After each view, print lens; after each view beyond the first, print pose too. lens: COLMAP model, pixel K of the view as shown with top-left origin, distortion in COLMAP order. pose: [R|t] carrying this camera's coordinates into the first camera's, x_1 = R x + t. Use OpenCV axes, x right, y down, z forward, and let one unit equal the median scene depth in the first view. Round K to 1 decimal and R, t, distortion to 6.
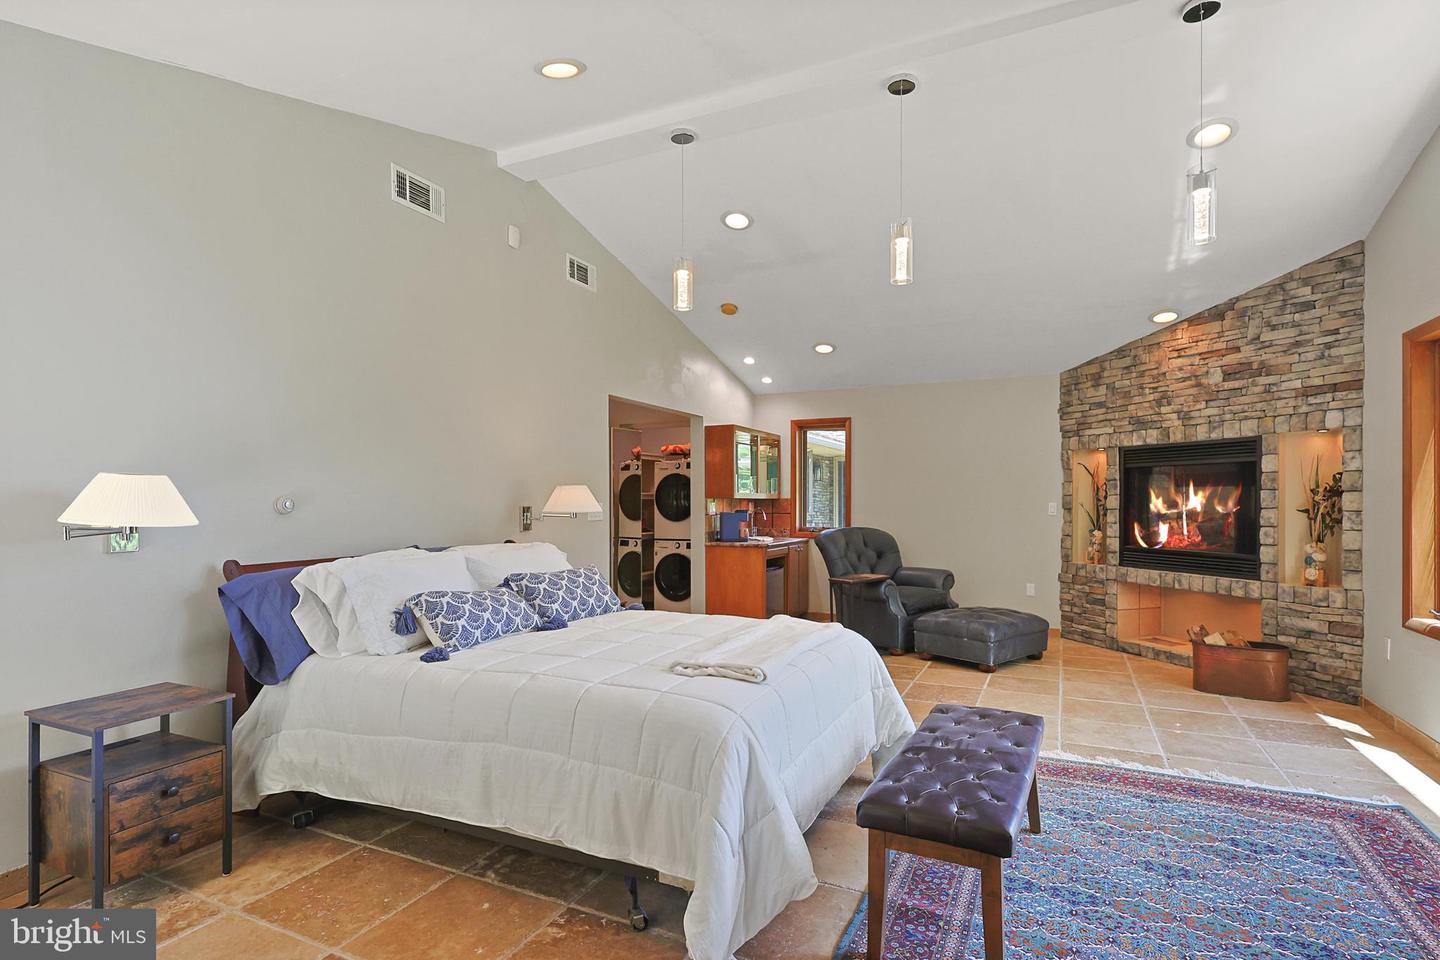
lens RADIAL K [[714.9, 0, 720.5], [0, 714.9, 500.6], [0, 0, 1]] dist [-0.001520, -0.000366]
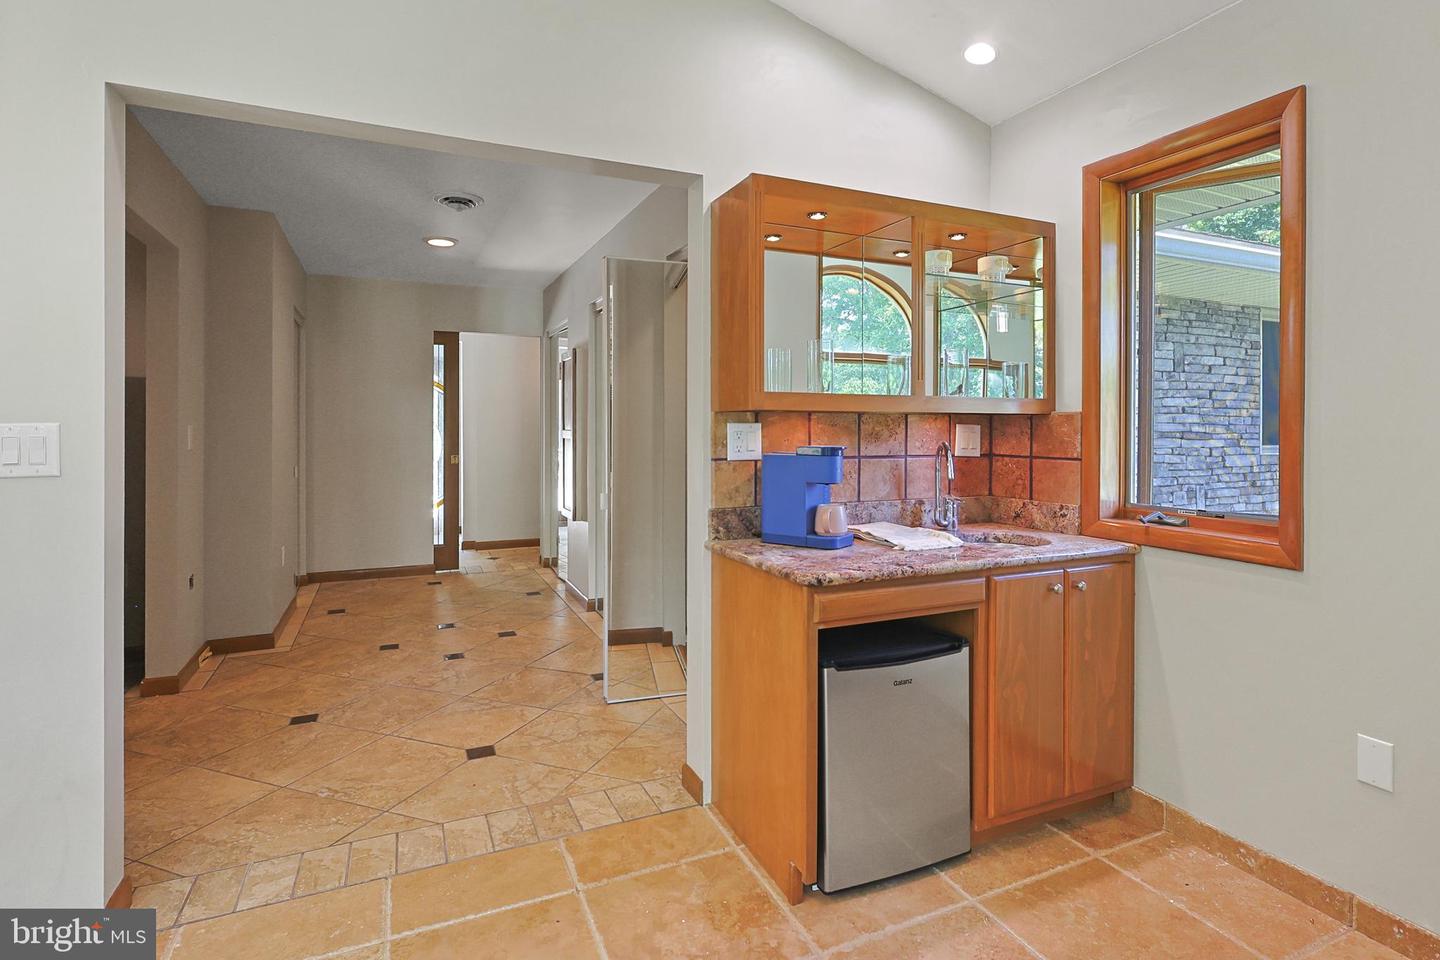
lens RADIAL K [[722.5, 0, 722.1], [0, 722.5, 426.3], [0, 0, 1]] dist [-0.000506, 0.000128]
pose [[0.764030, 0.001914, -0.645177, 0.248537], [-0.001753, 0.999998, 0.000891, 0.004040], [0.645178, 0.000450, 0.764032, 0.879749]]
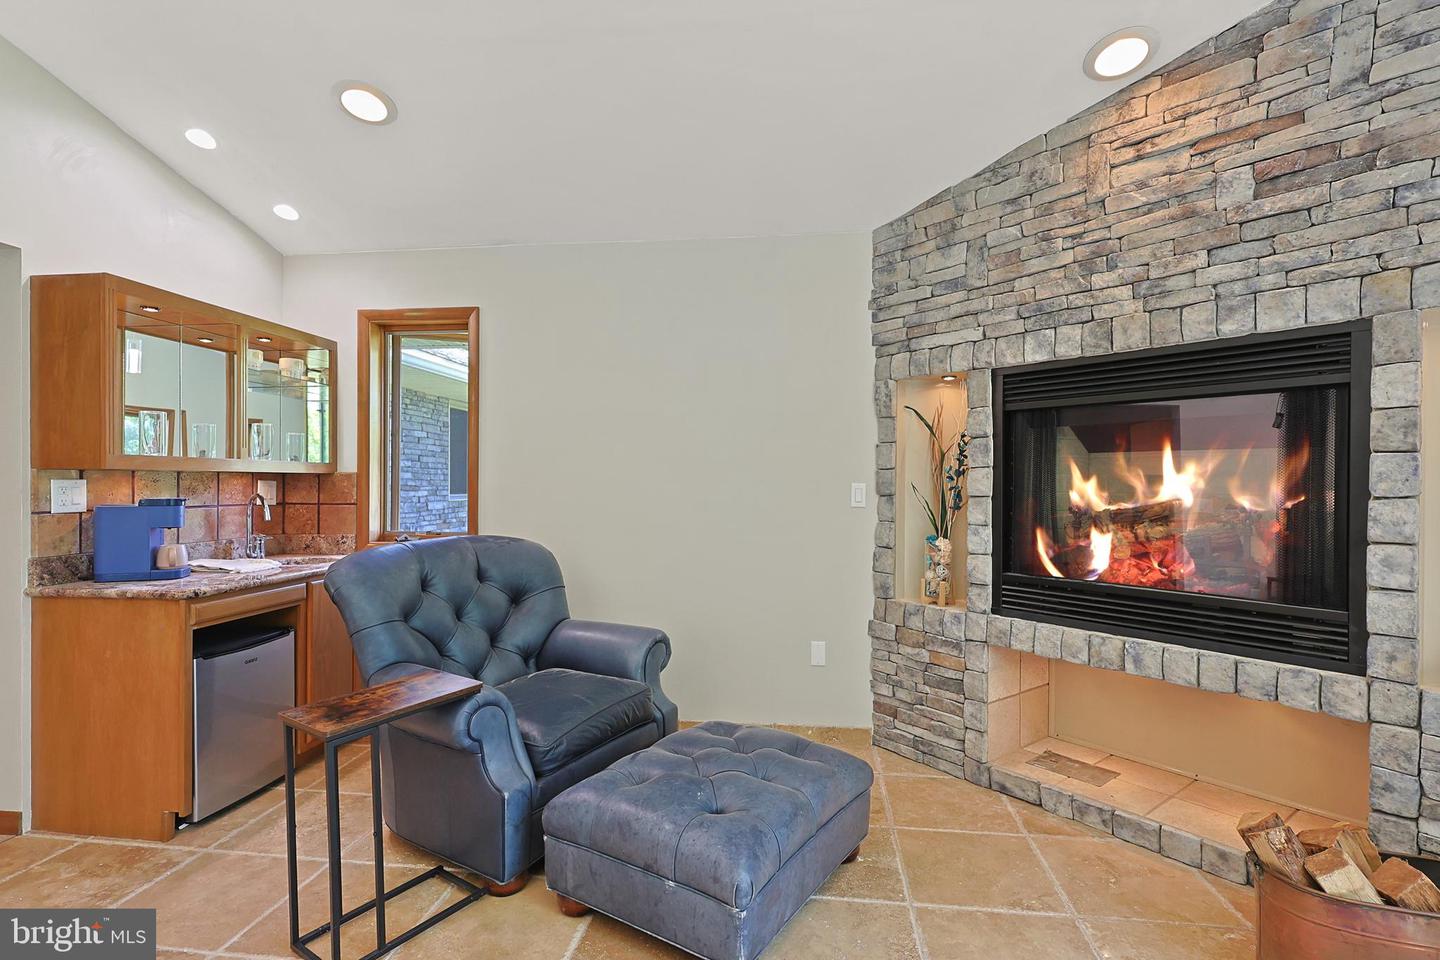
lens RADIAL K [[708.0, 0, 721.6], [0, 708.0, 483.3], [0, 0, 1]] dist [-0.000191, 0.000890]
pose [[0.949347, 0.001934, 0.314223, 0.245665], [-0.003090, 0.999990, 0.003179, 0.002170], [-0.314214, -0.003989, 0.949344, 0.637159]]
